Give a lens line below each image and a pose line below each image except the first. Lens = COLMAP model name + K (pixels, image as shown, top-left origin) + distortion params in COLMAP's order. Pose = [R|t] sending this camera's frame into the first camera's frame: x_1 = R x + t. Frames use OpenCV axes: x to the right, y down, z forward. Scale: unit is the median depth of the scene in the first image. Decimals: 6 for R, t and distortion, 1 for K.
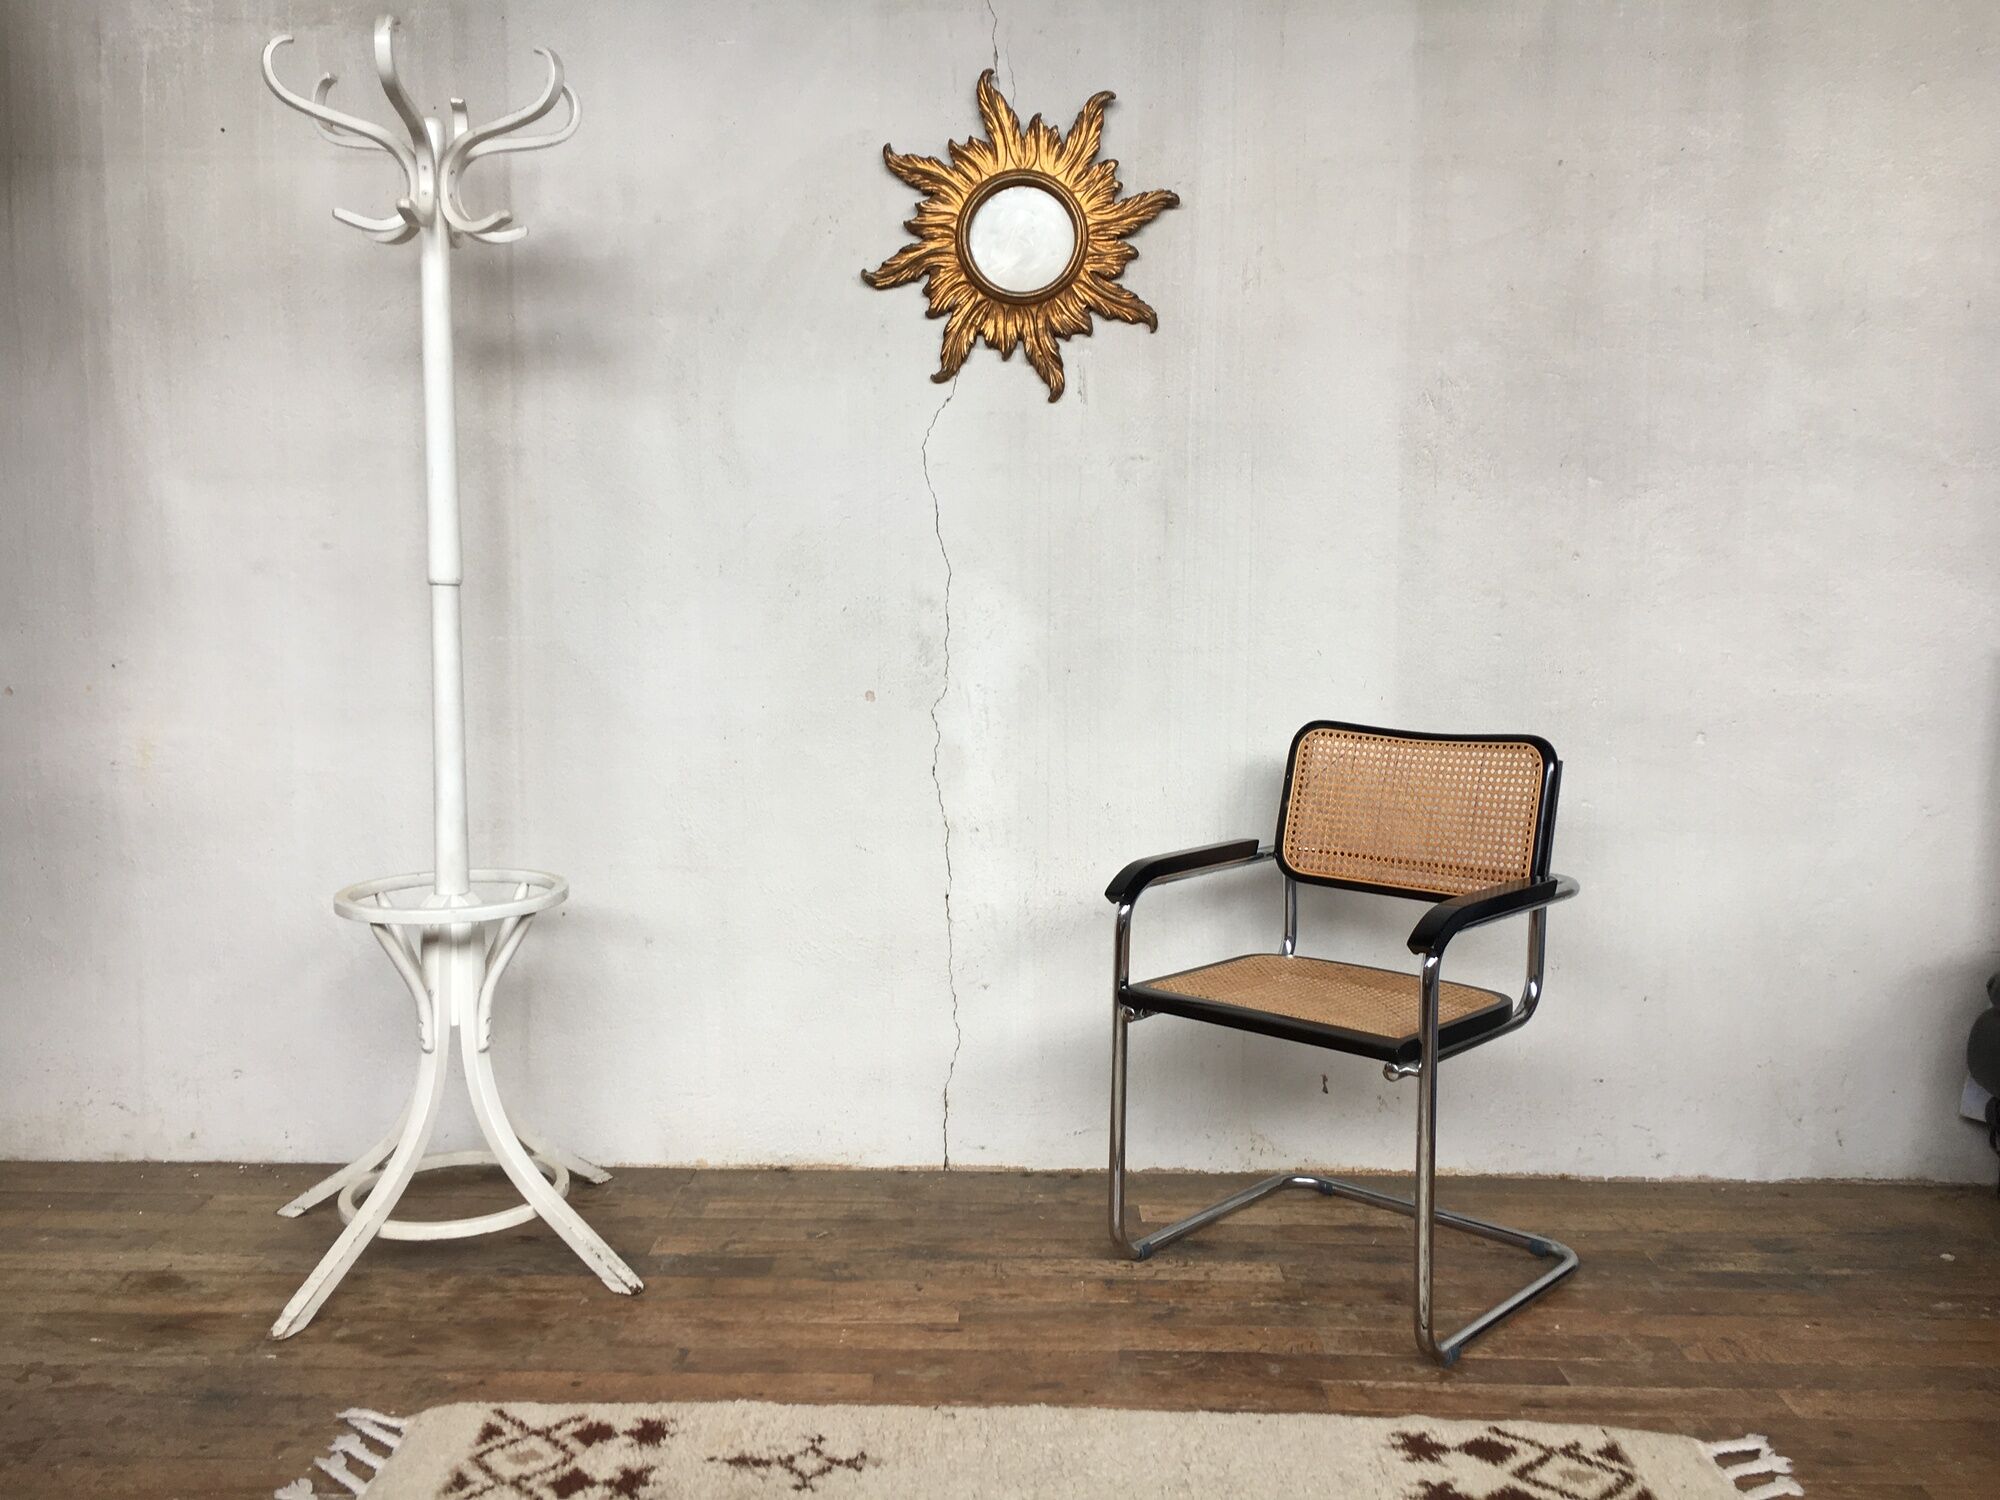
lens RADIAL K [[1711.5, 0, 991.7], [0, 1711.5, 743.5], [0, 0, 1]] dist [0.082258, -0.113879]
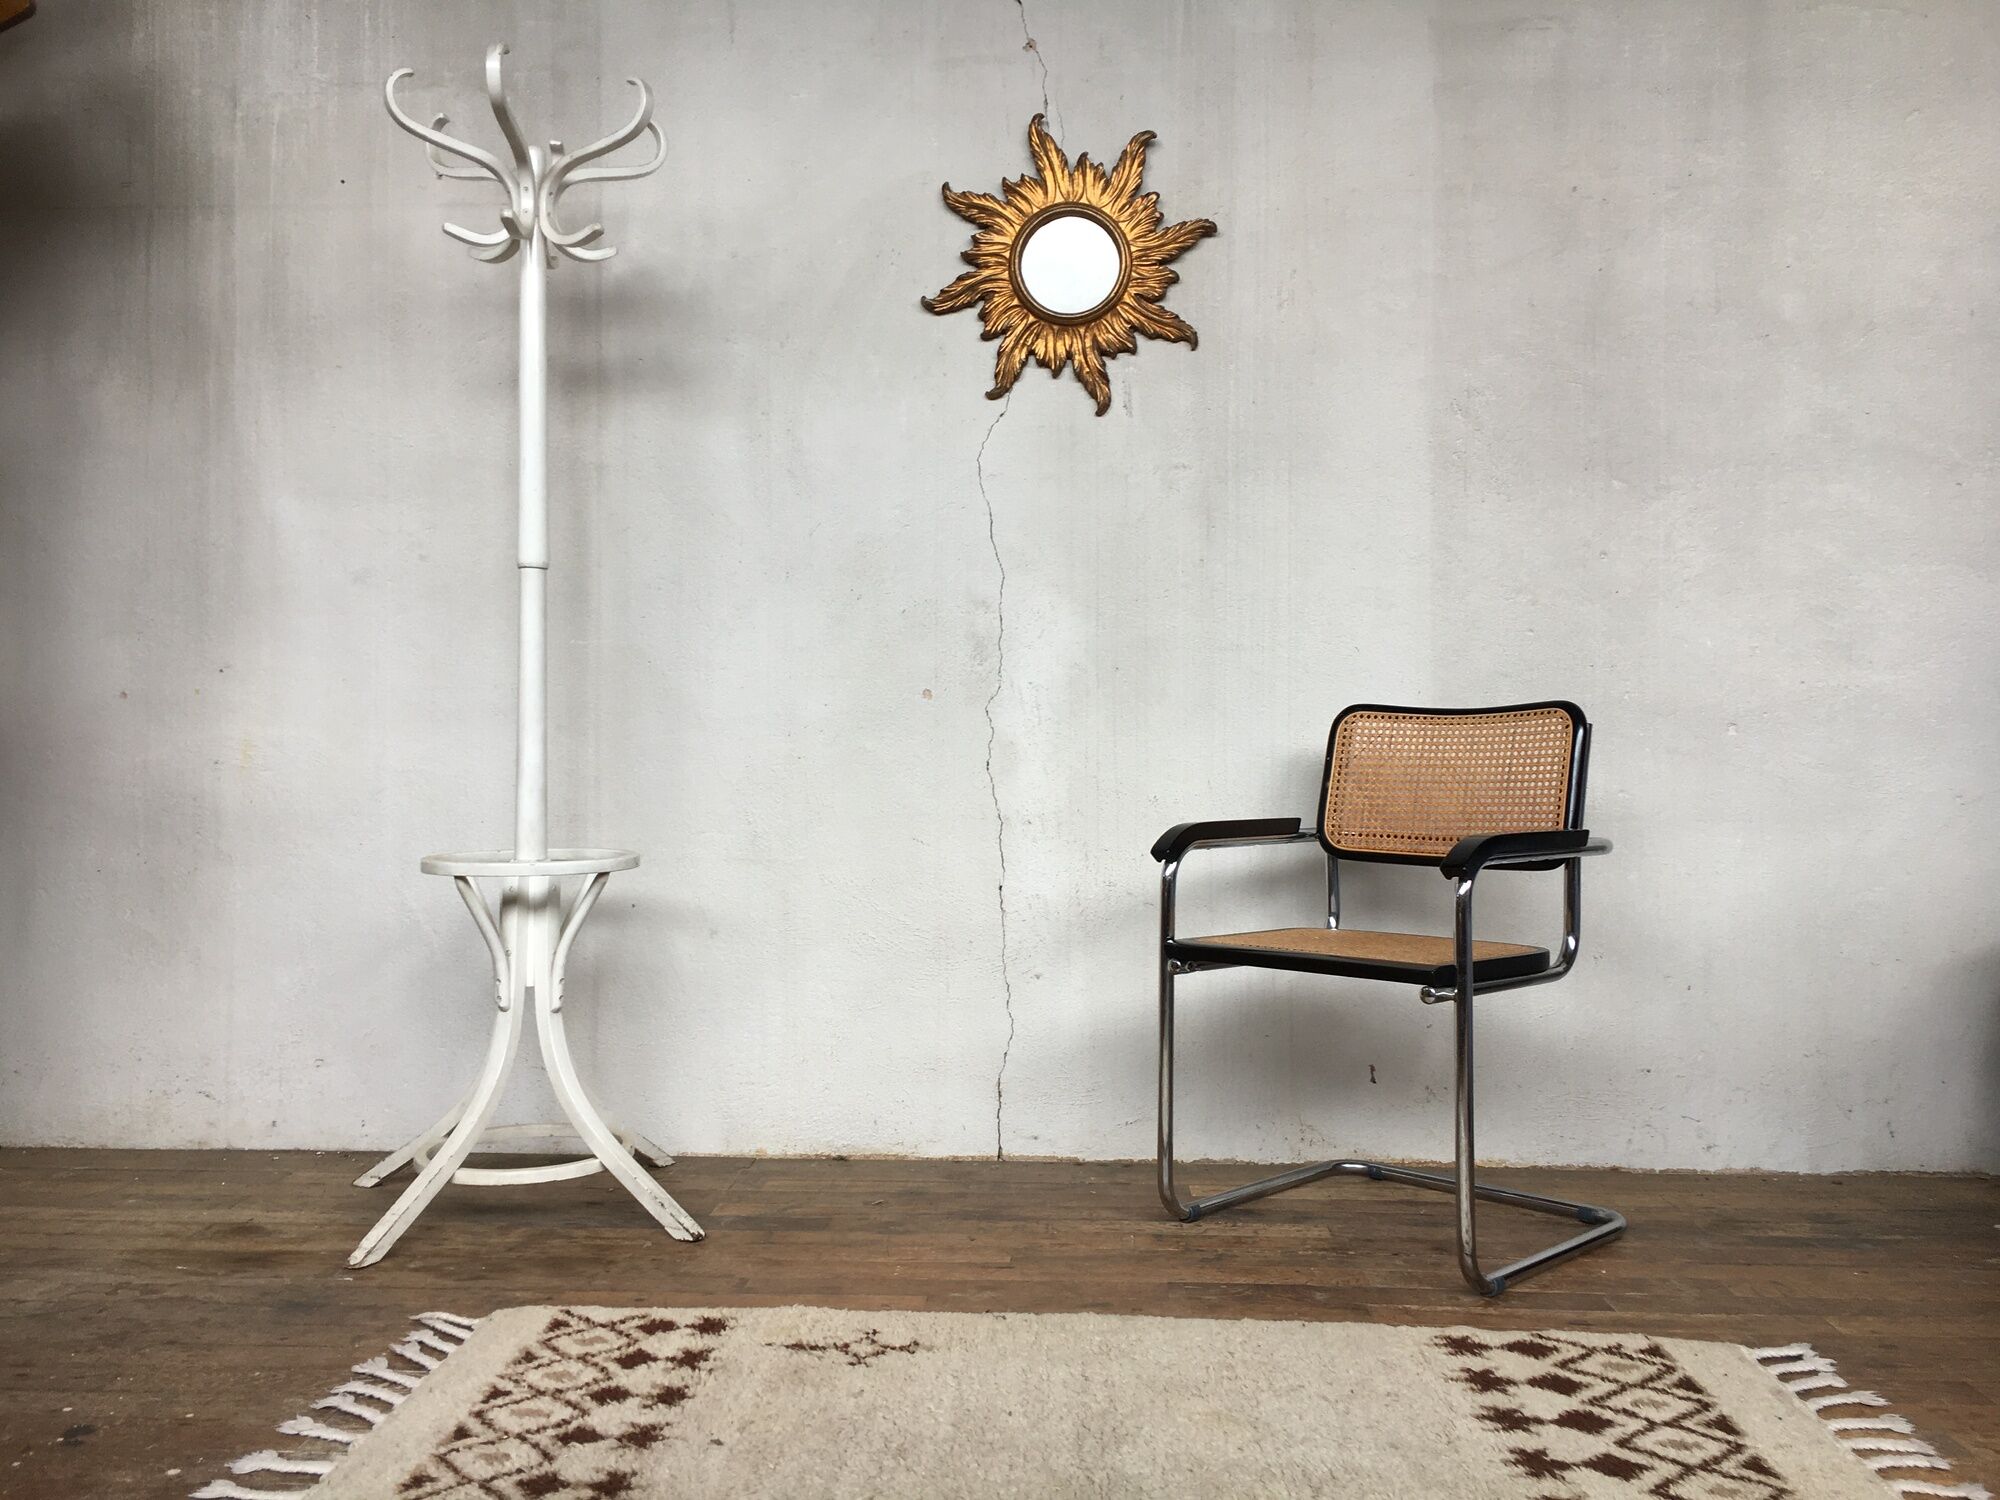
lens RADIAL K [[1711.5, 0, 992.2], [0, 1711.5, 741.4], [0, 0, 1]] dist [0.082258, -0.113879]
pose [[0.999366, -0.003087, -0.035459, 0.006083], [-0.000589, 0.994661, -0.103192, 0.114726], [0.035588, 0.103148, 0.994029, -0.040618]]
